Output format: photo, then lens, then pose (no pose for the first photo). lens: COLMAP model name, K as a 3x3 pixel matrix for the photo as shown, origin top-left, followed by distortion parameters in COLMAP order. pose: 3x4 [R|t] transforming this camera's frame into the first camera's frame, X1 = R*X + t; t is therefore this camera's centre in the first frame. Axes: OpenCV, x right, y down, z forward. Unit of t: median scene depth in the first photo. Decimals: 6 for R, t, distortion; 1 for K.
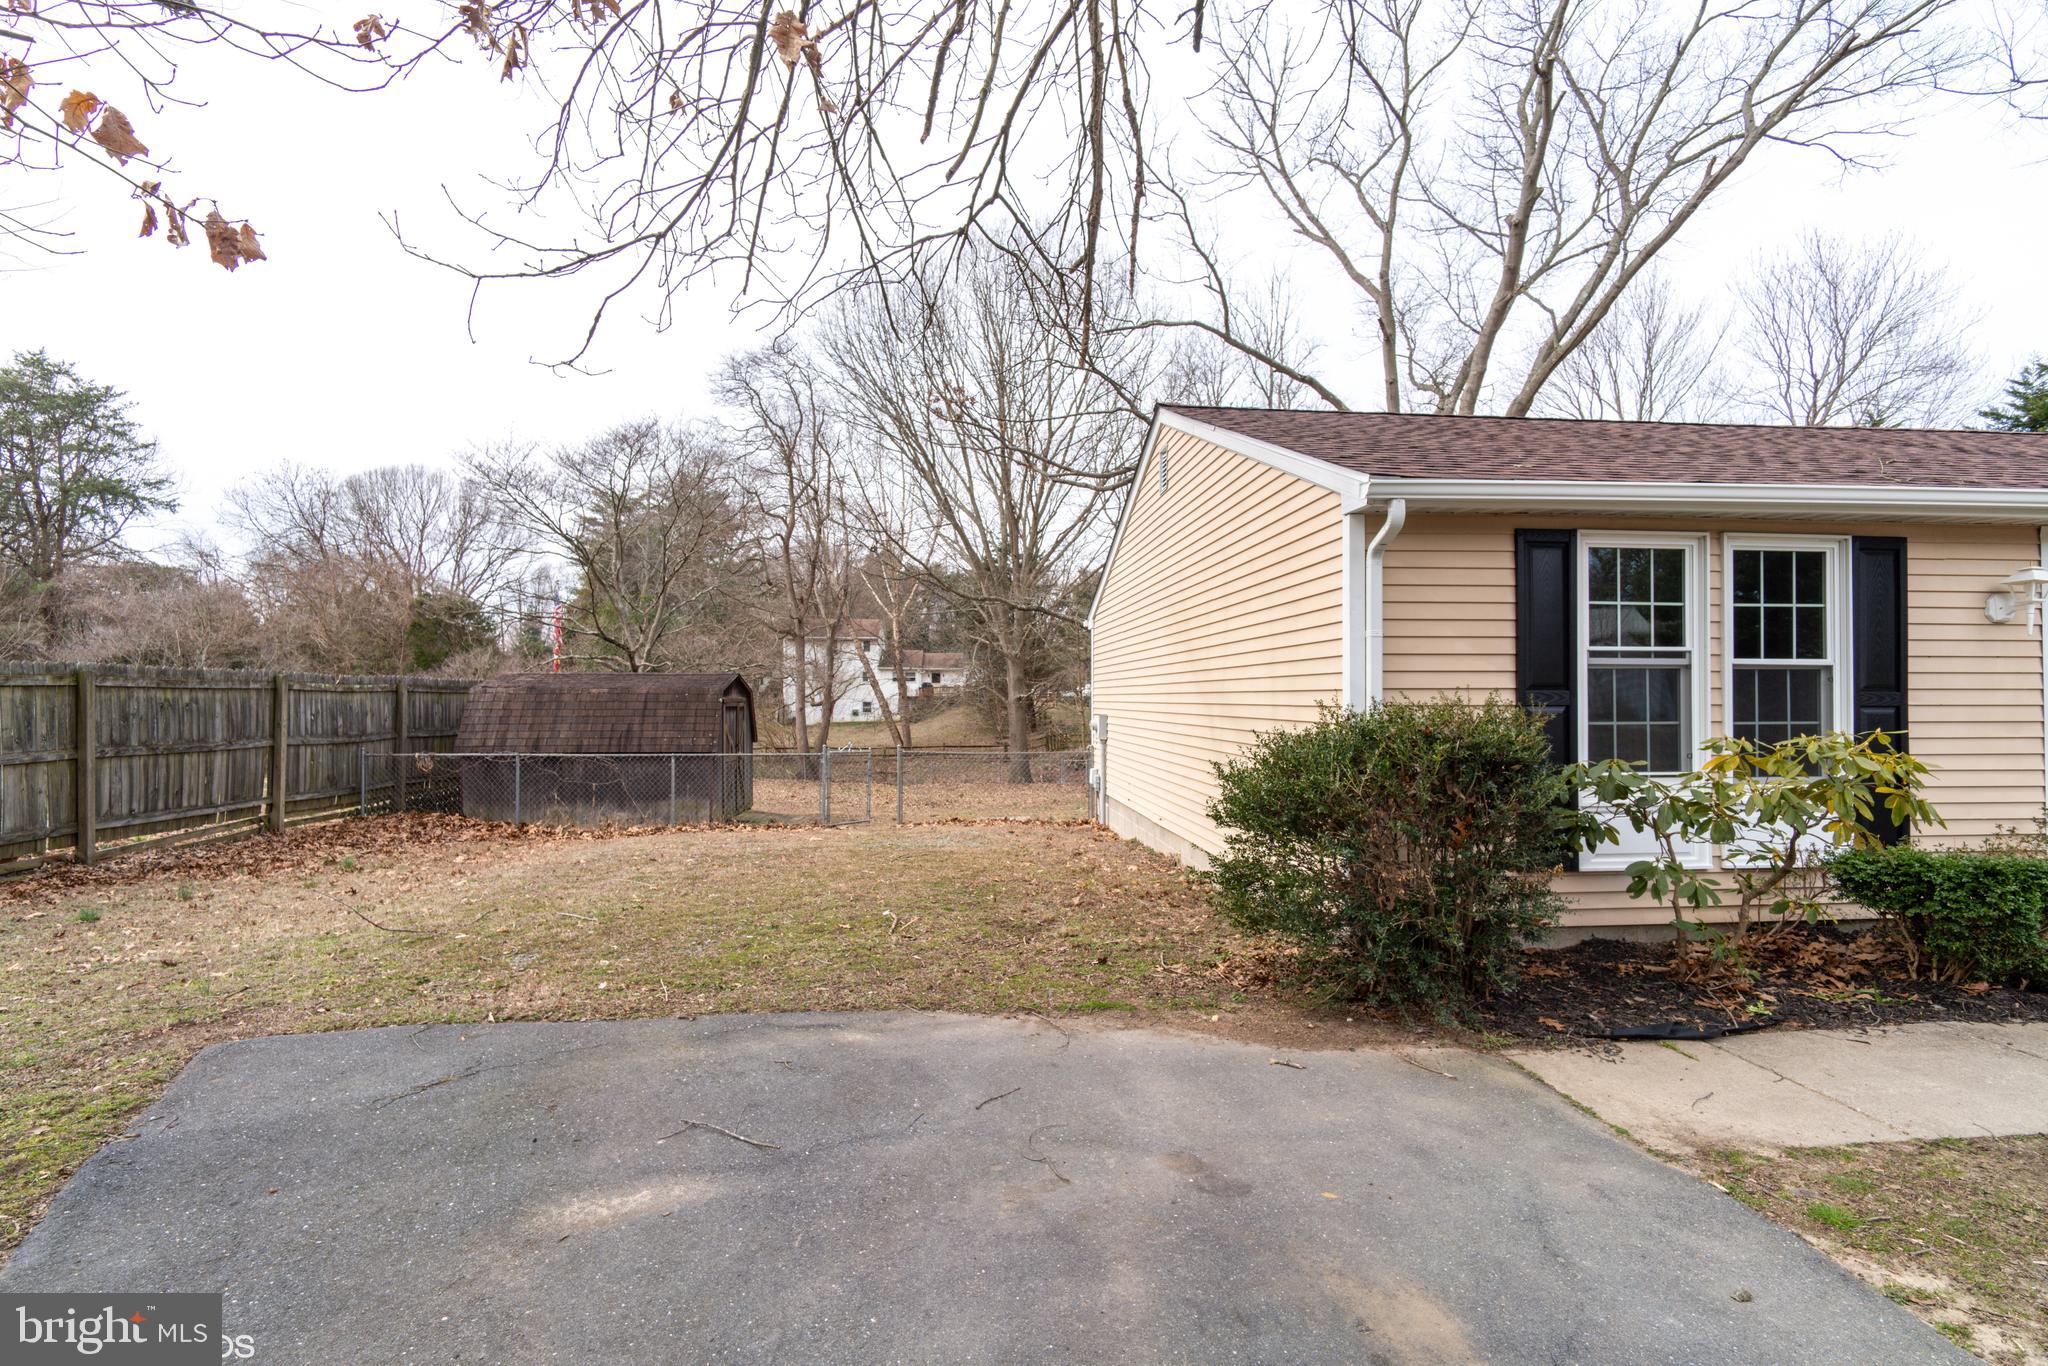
lens RADIAL K [[888.2, 0, 1013.9], [0, 888.2, 694.2], [0, 0, 1]] dist [-0.004083, 0.001017]
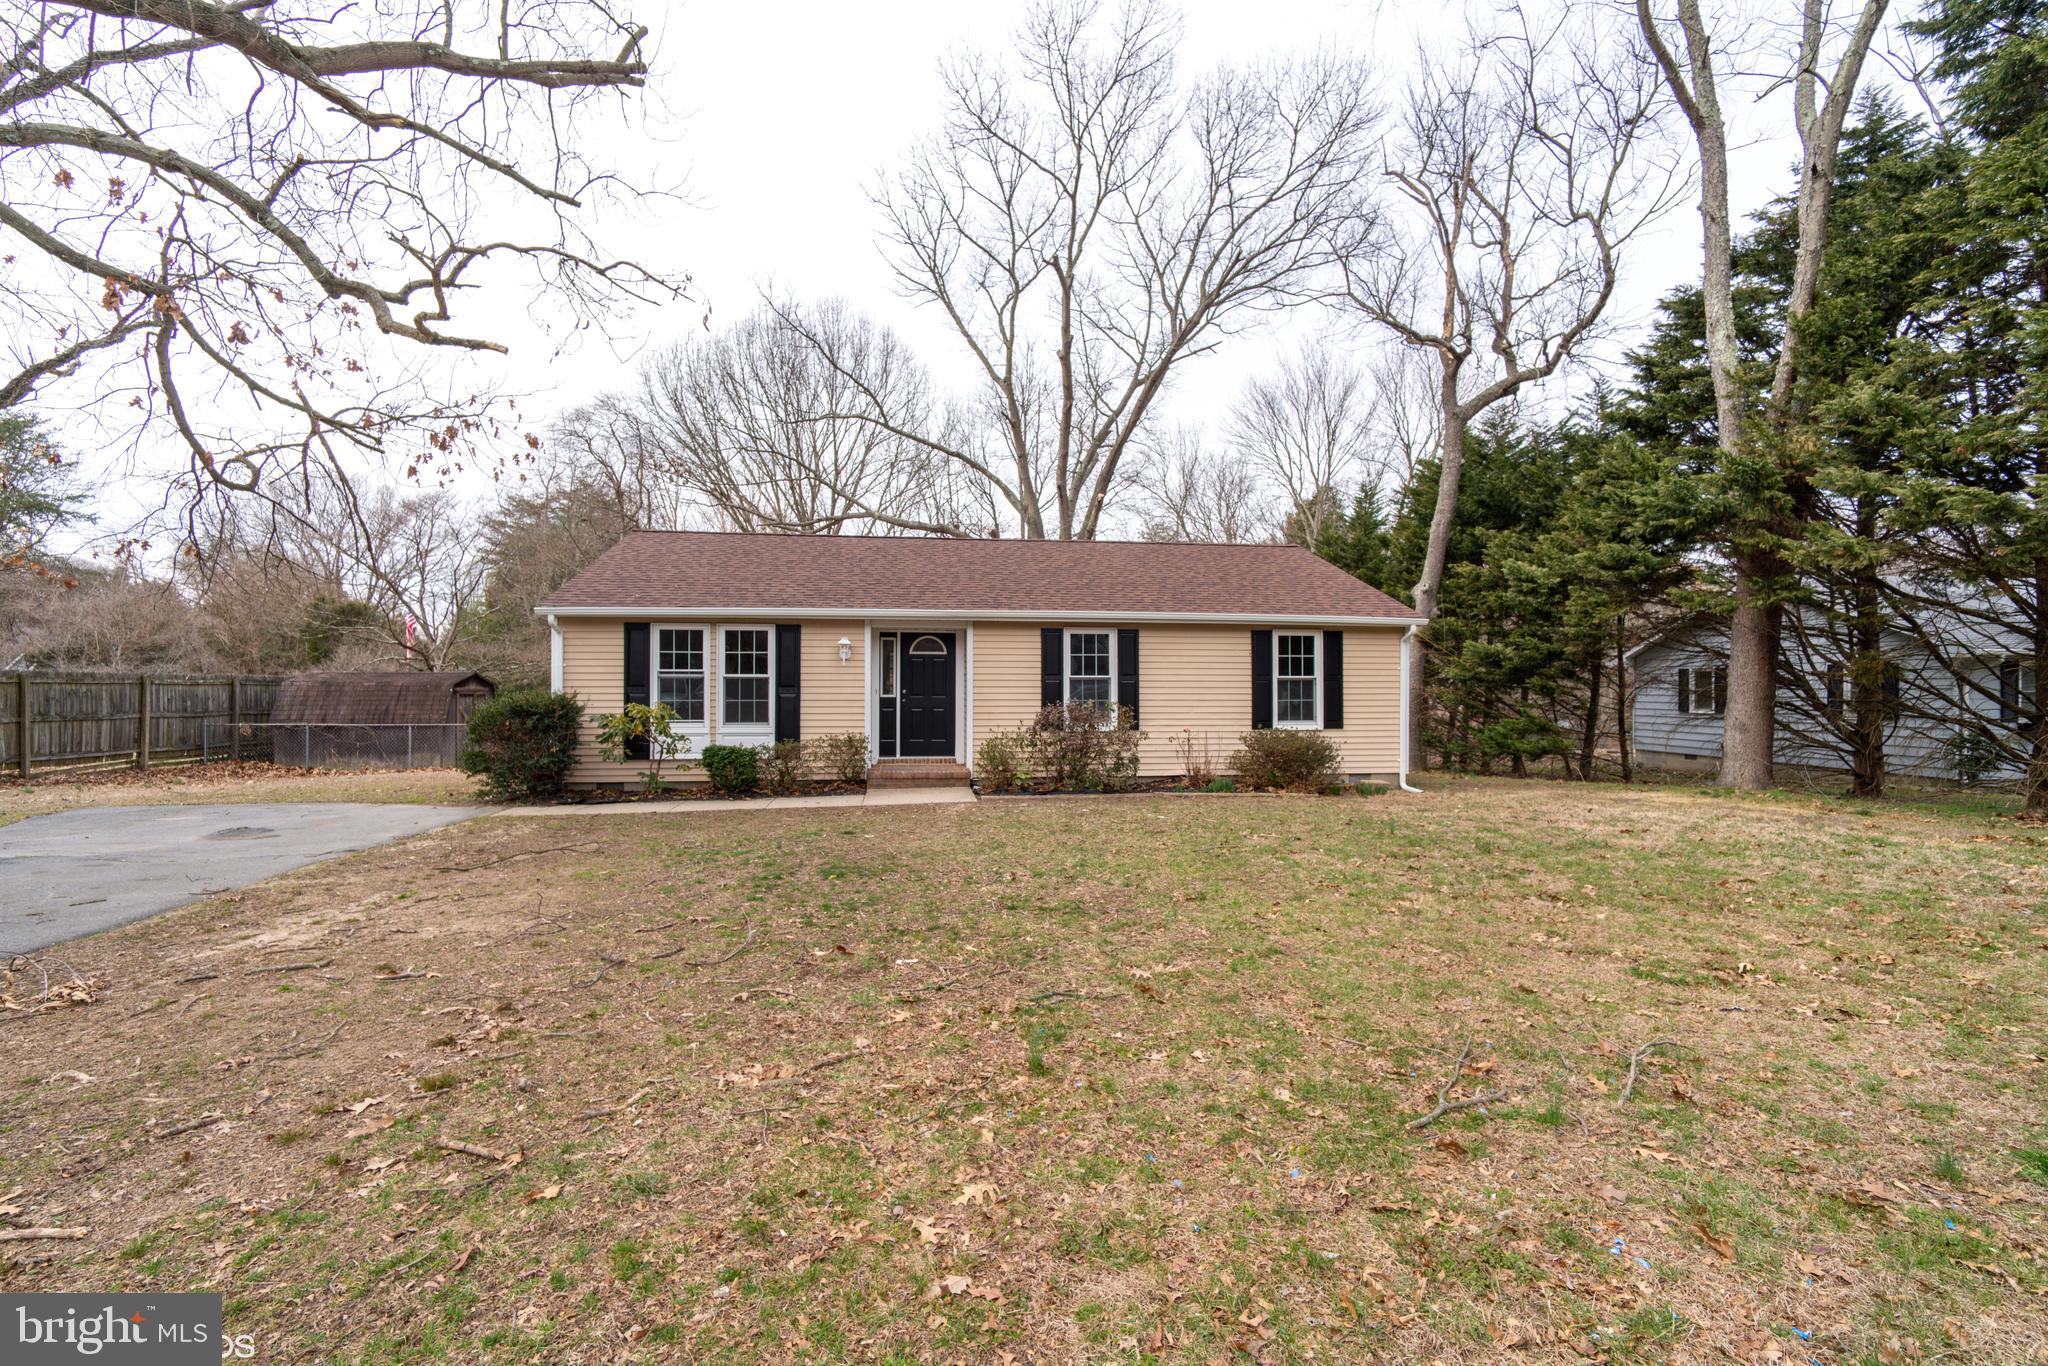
lens RADIAL K [[886.1, 0, 1015.5], [0, 886.1, 690.3], [0, 0, 1]] dist [-0.003199, 0.000339]
pose [[0.999140, 0.001146, 0.041457, 0.730787], [-0.001450, 0.999972, 0.007313, -0.007196], [-0.041448, -0.007367, 0.999114, -0.719330]]
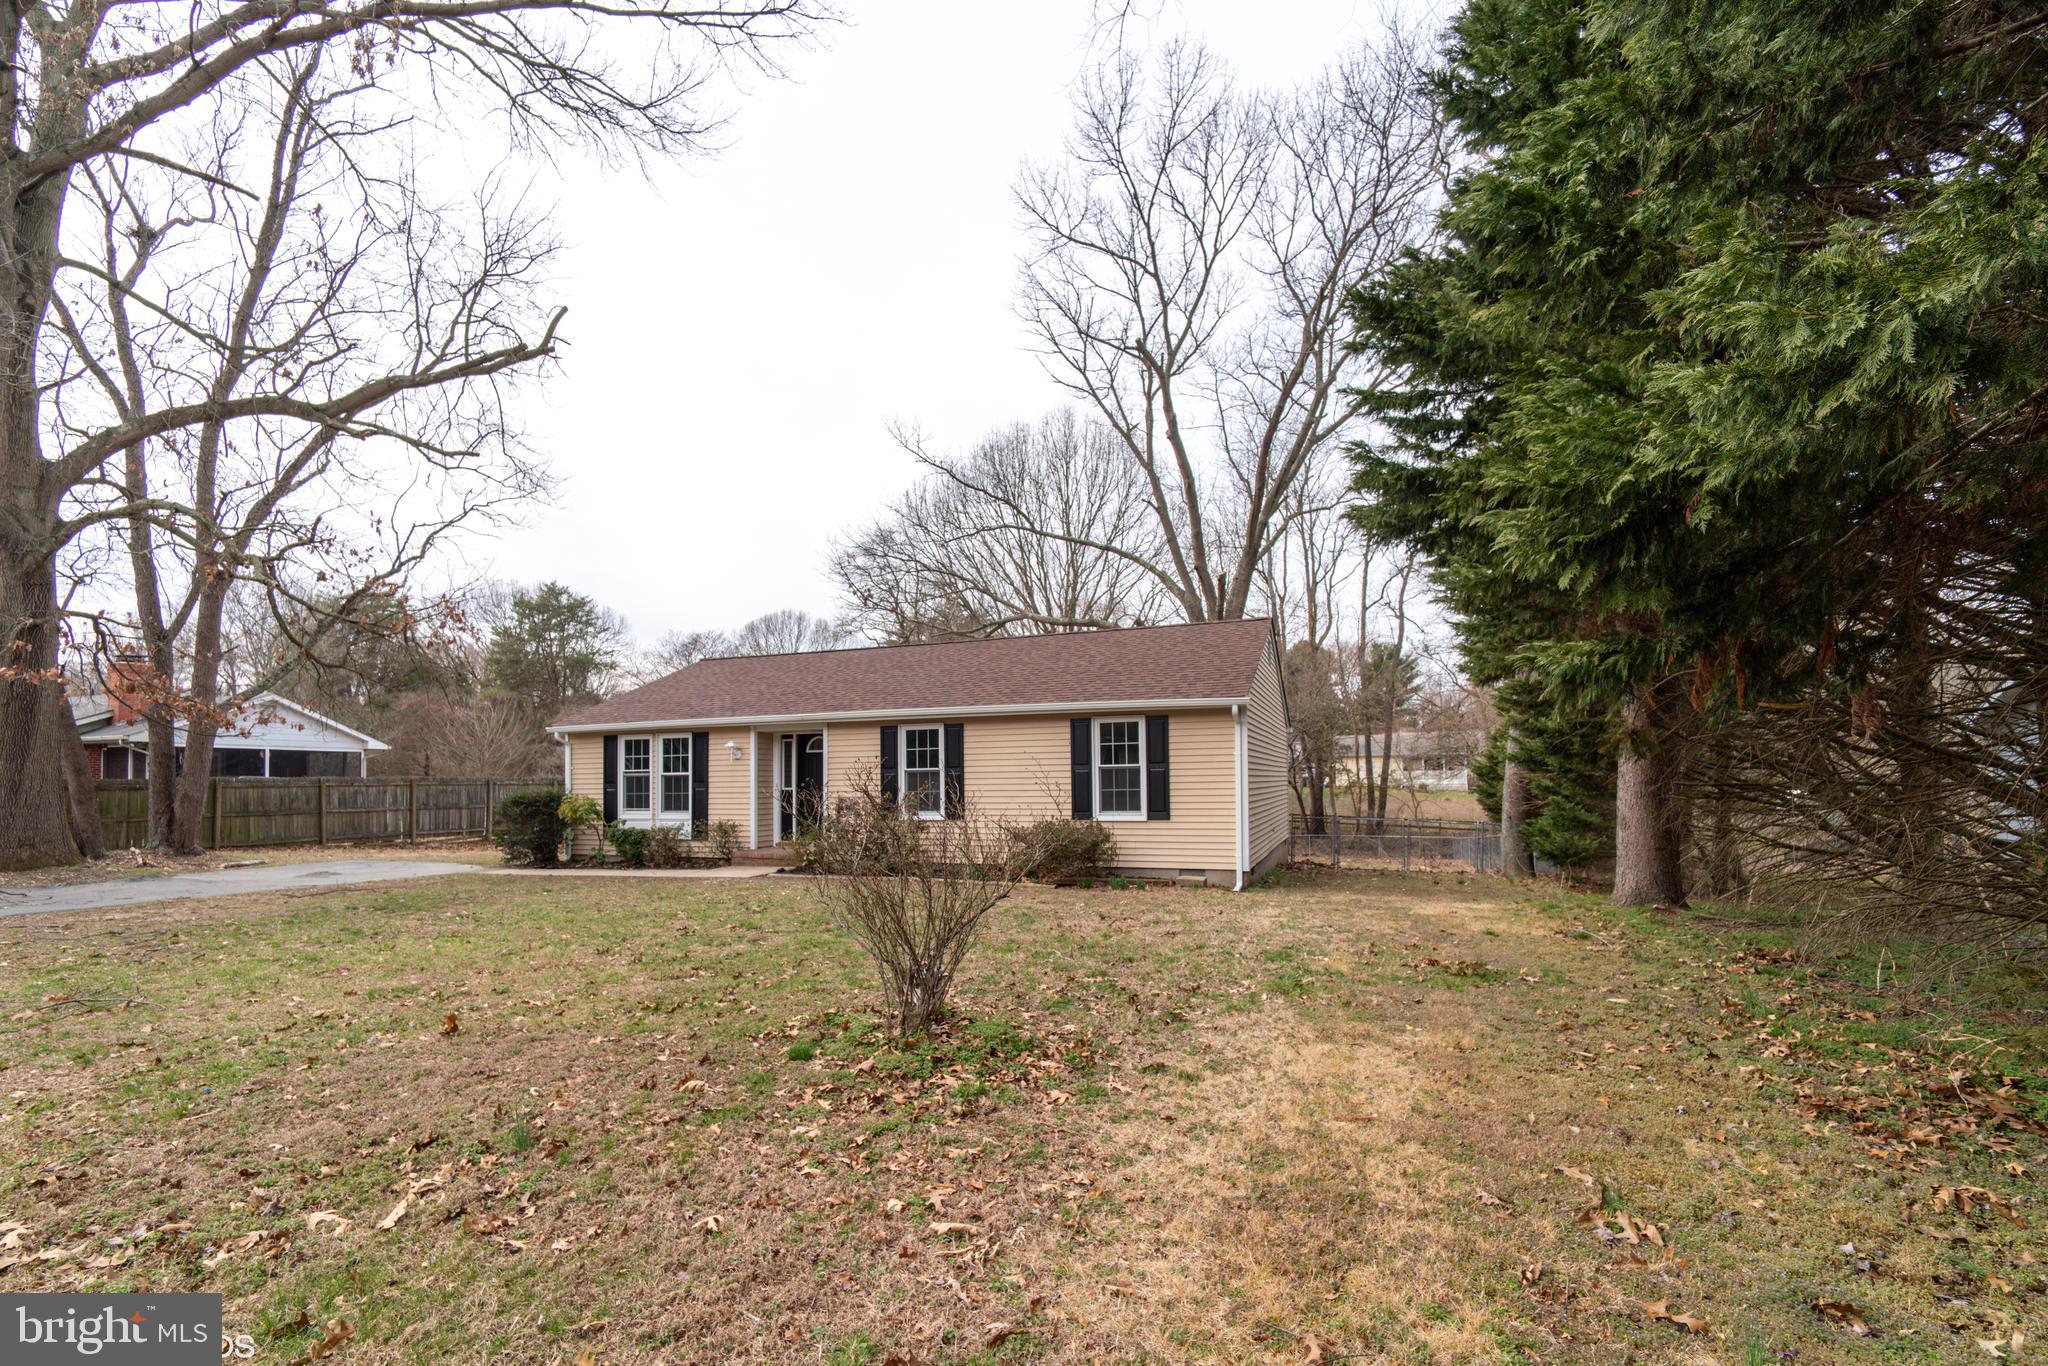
lens RADIAL K [[915.3, 0, 999.0], [0, 915.3, 760.4], [0, 0, 1]] dist [0.000660, -0.000008]
pose [[0.893742, -0.021340, -0.448074, 1.614696], [0.014604, 0.999723, -0.018482, -0.003493], [0.448344, 0.009974, 0.893805, -0.666501]]
